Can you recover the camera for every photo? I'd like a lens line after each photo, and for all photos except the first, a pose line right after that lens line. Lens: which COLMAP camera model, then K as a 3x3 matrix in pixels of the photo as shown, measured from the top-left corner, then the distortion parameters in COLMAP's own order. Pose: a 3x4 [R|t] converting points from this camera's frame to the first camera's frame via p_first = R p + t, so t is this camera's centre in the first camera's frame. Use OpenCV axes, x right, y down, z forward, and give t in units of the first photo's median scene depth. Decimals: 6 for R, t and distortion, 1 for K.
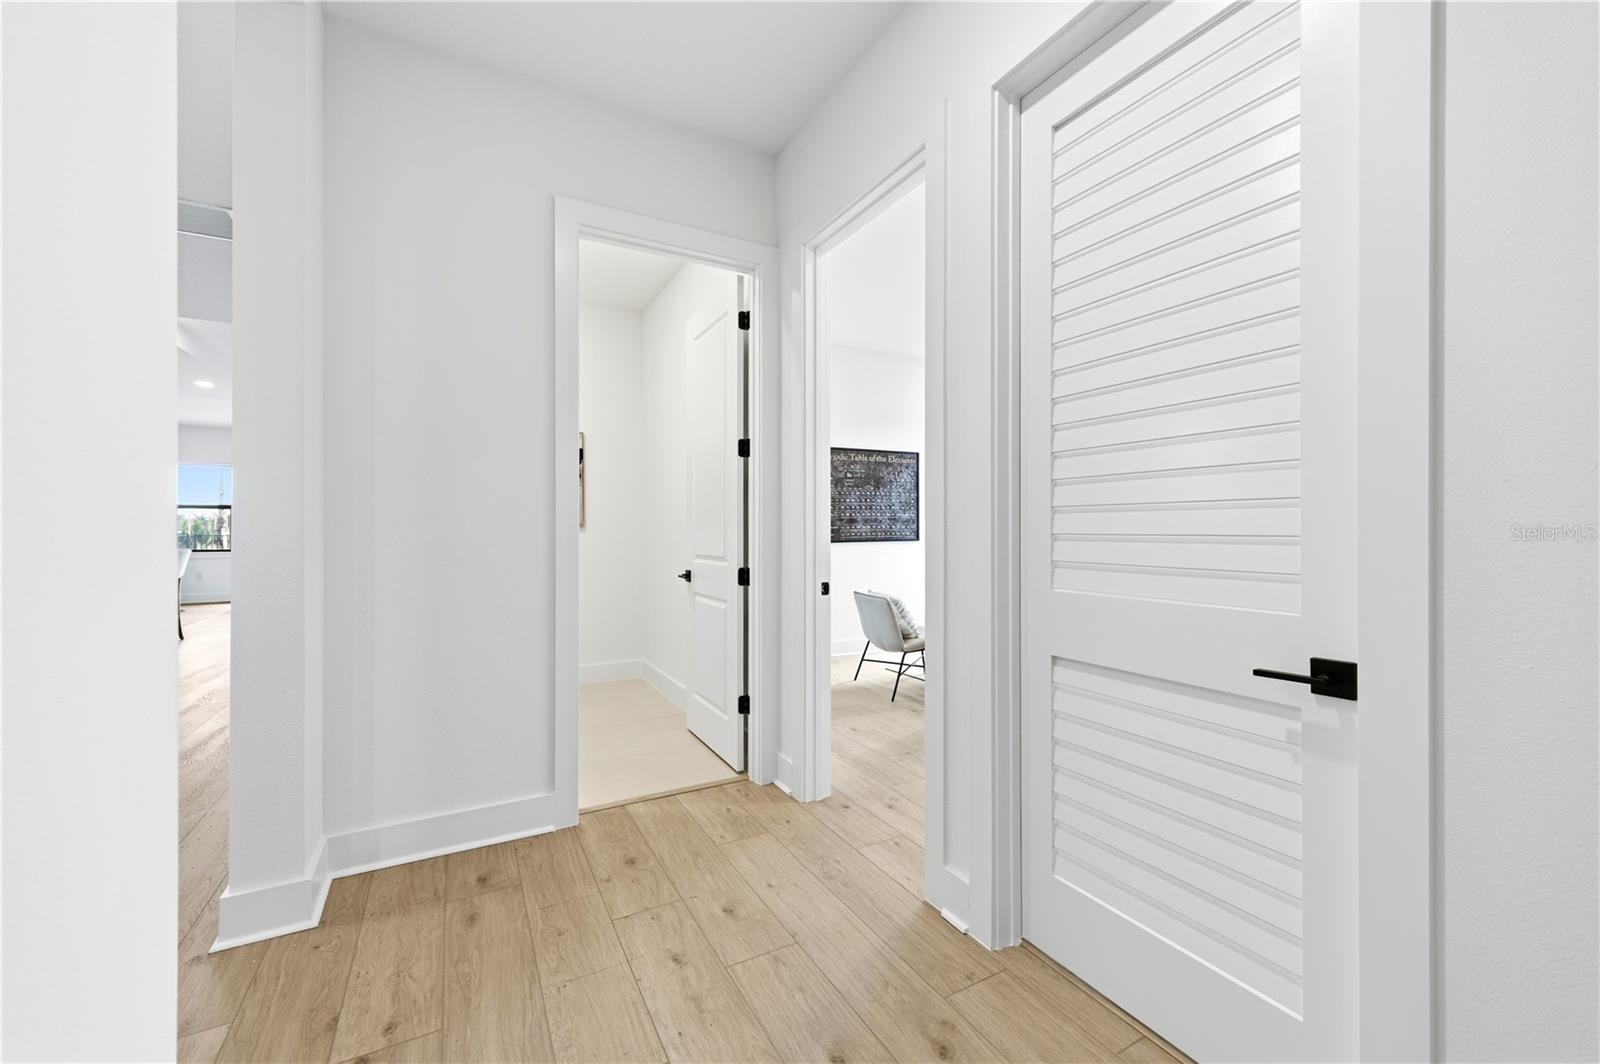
lens RADIAL K [[631.3, 0, 803.7], [0, 631.3, 531.8], [0, 0, 1]] dist [0.002330, -0.000791]
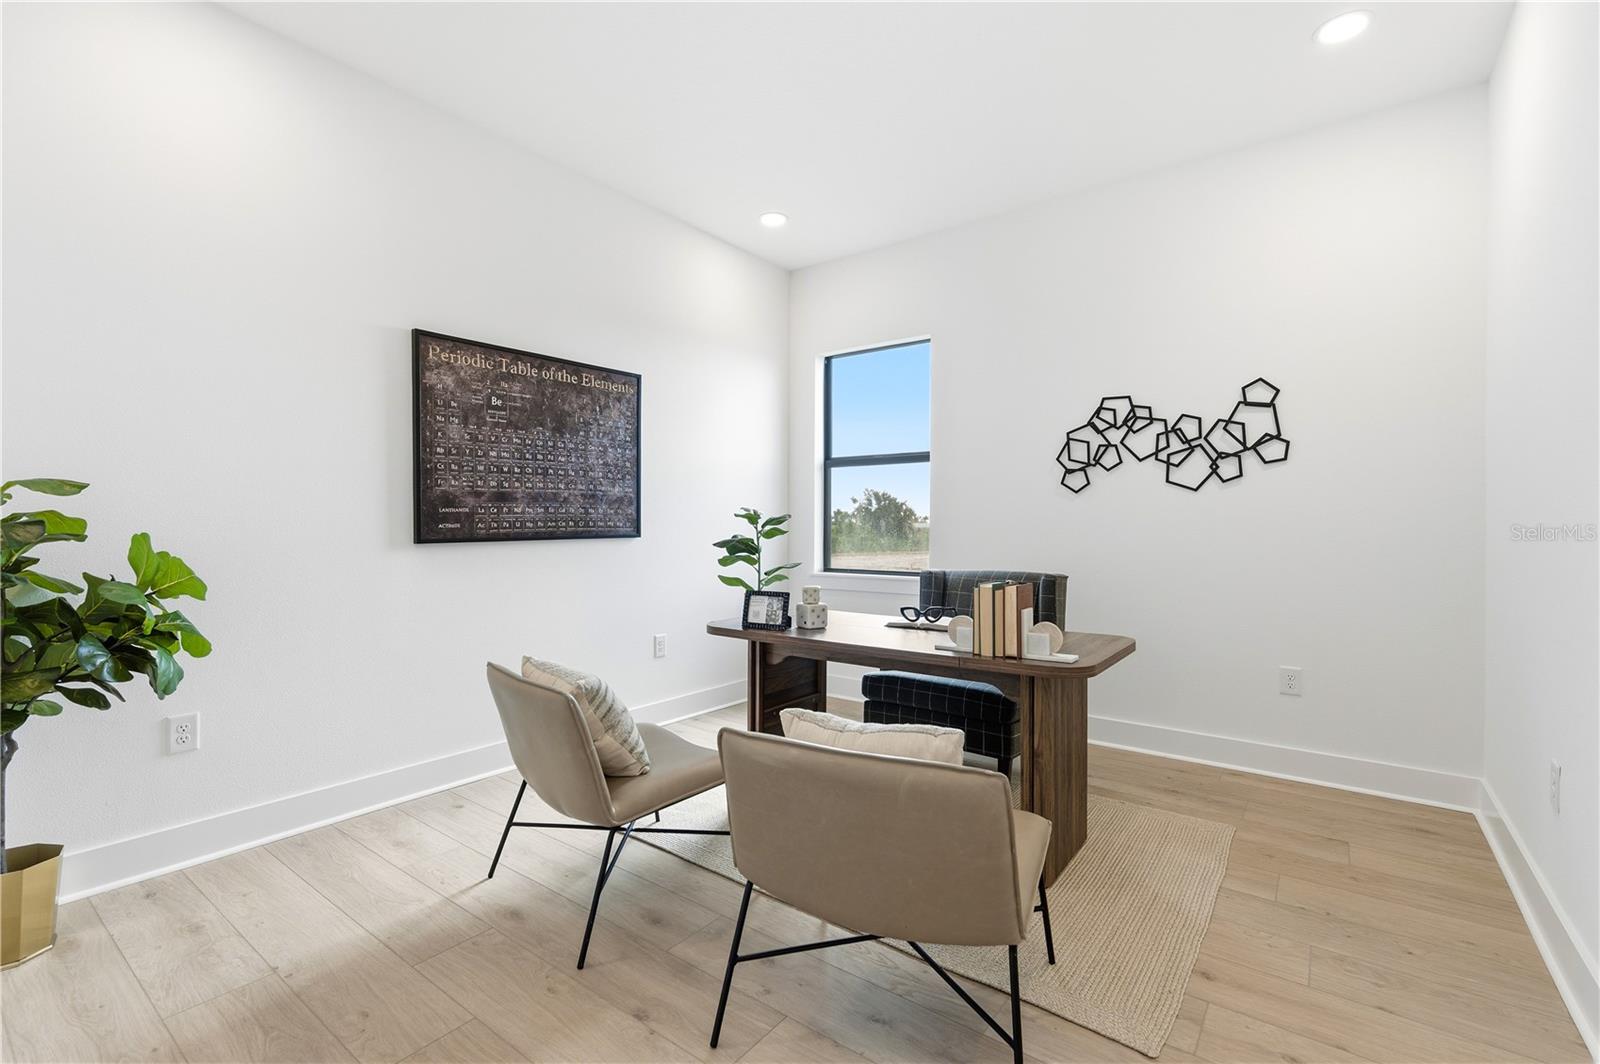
lens RADIAL K [[710.9, 0, 804.1], [0, 710.9, 525.8], [0, 0, 1]] dist [0.000056, -0.000028]
pose [[0.912554, 0.002958, 0.408946, 0.063644], [-0.003739, 0.999992, 0.001110, 0.003369], [-0.408939, -0.002542, 0.912558, 0.400895]]
